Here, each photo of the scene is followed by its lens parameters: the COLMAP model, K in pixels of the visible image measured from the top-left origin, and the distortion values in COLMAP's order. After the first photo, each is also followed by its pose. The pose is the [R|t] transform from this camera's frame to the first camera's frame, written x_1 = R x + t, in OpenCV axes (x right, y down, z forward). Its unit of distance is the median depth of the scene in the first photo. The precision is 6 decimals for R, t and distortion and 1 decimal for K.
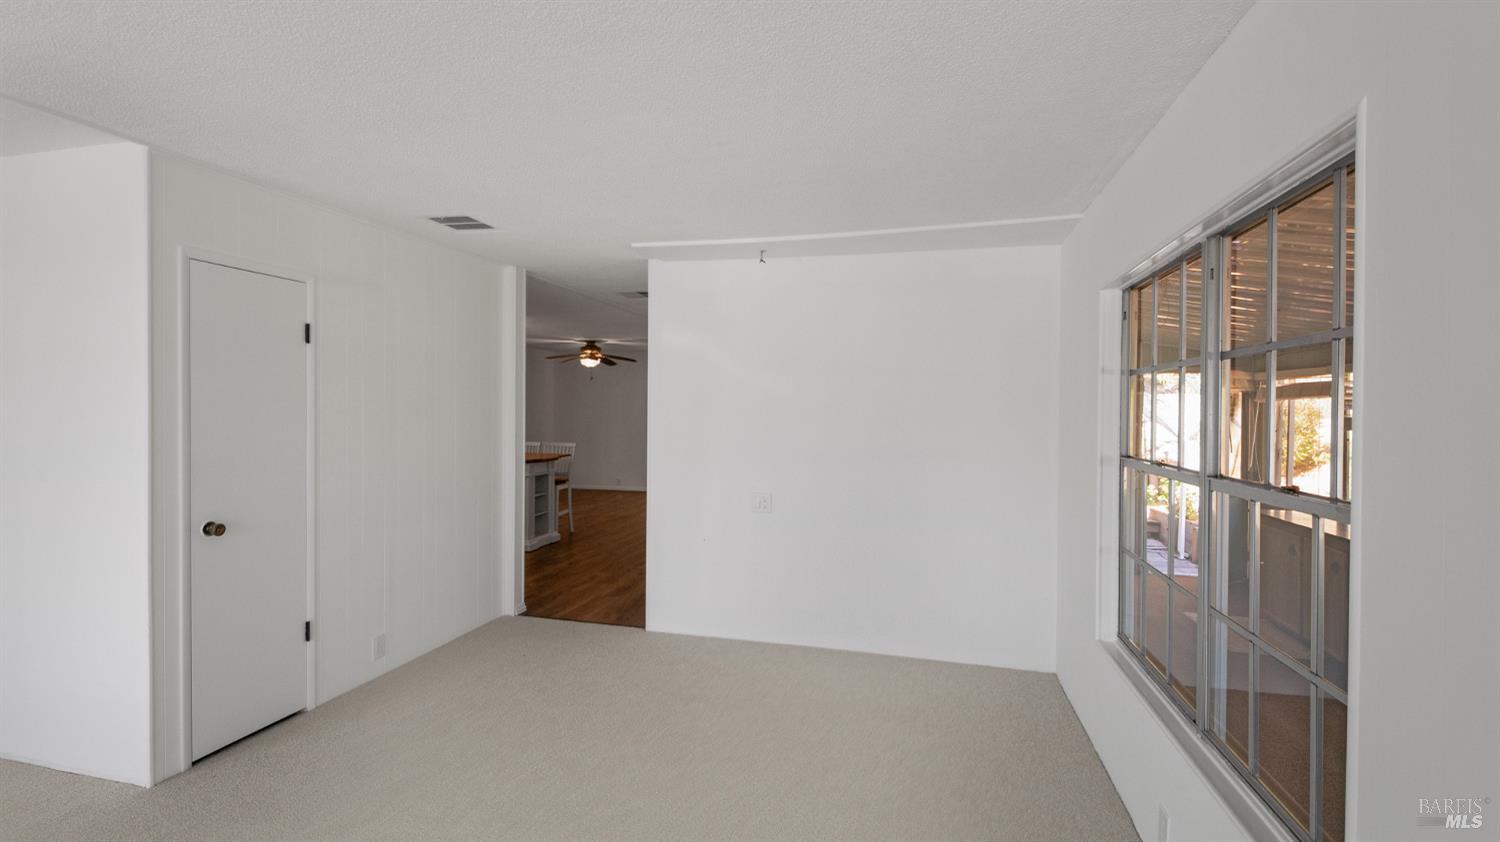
lens RADIAL K [[681.6, 0, 742.2], [0, 681.6, 416.9], [0, 0, 1]] dist [0.000665, -0.000246]
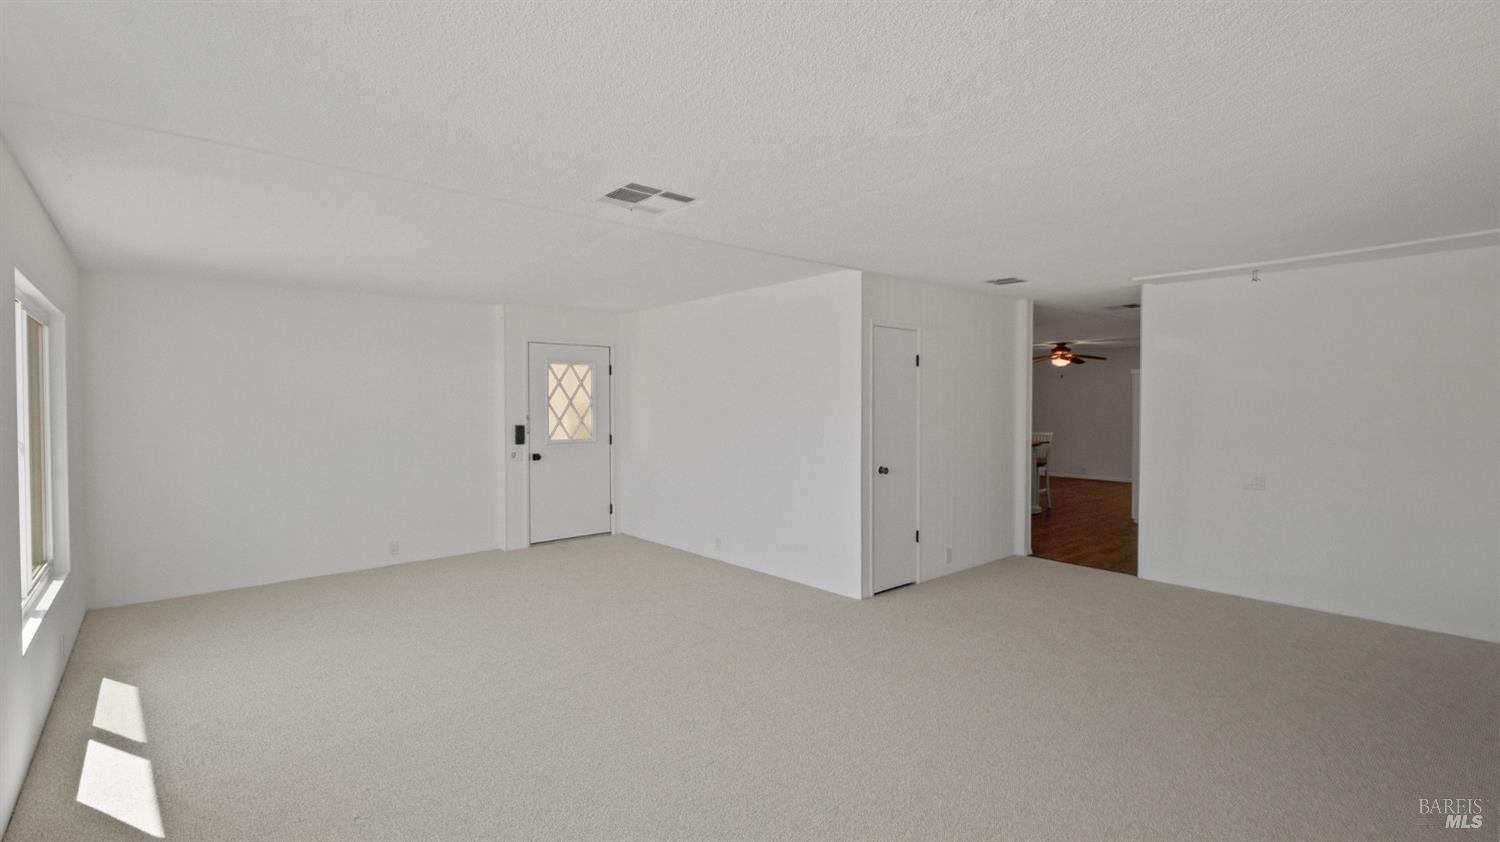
lens RADIAL K [[681.6, 0, 742.2], [0, 681.6, 416.9], [0, 0, 1]] dist [0.000665, -0.000246]
pose [[0.820954, 0.009820, -0.570910, -0.021969], [-0.004230, 0.999929, 0.011117, 0.000236], [0.570979, -0.006711, 0.820937, -0.451527]]
